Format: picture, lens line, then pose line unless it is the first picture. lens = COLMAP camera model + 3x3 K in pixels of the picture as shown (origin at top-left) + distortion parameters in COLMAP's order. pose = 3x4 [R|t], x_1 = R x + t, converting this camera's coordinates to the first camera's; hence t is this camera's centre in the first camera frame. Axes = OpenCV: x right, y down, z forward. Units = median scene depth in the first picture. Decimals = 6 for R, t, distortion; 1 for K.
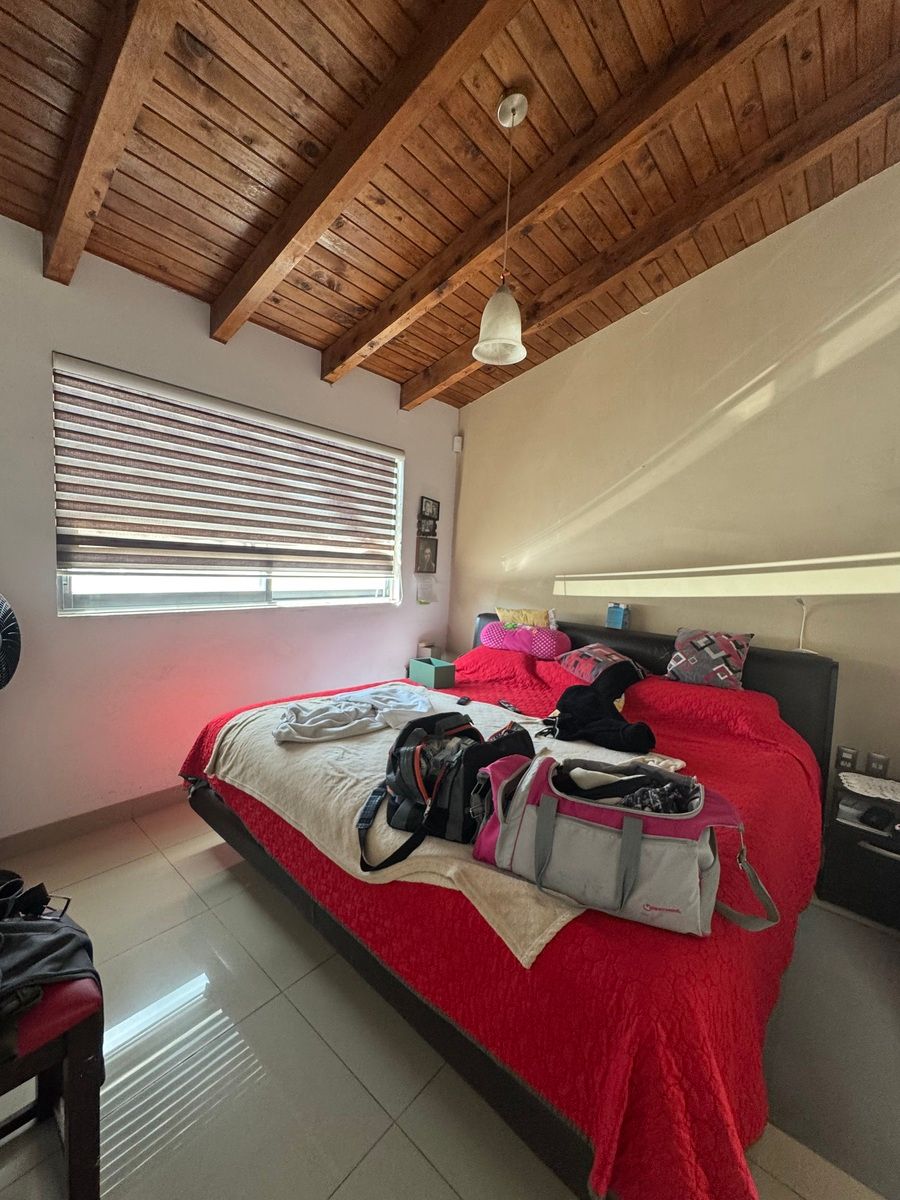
lens RADIAL K [[478.9, 0, 455.1], [0, 478.9, 594.3], [0, 0, 1]] dist [-0.002786, 0.000156]
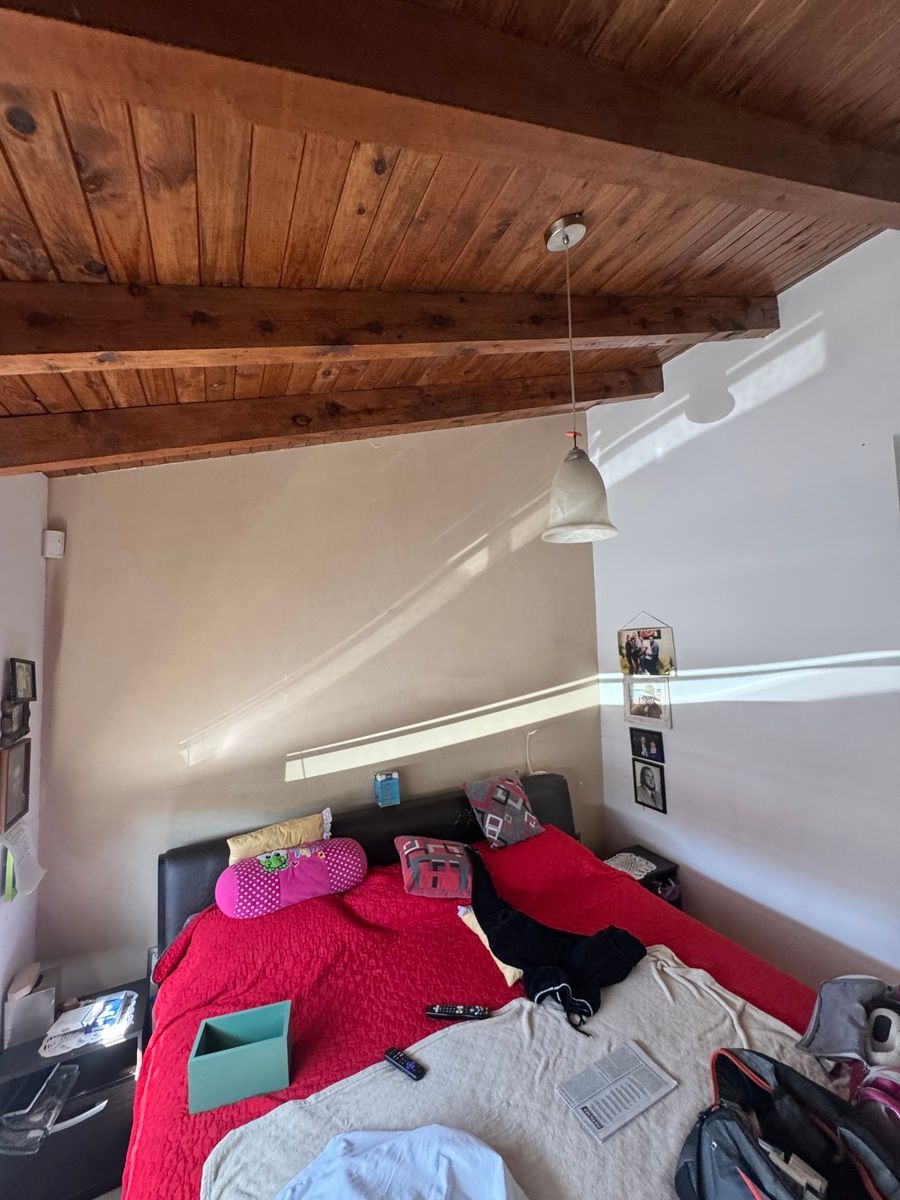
lens RADIAL K [[478.9, 0, 449.1], [0, 478.9, 600.3], [0, 0, 1]] dist [-0.002786, 0.000156]
pose [[0.408233, -0.008002, 0.912843, -0.407891], [0.115605, 0.992364, -0.043000, -0.250254], [-0.905528, 0.123083, 0.406041, 0.562209]]
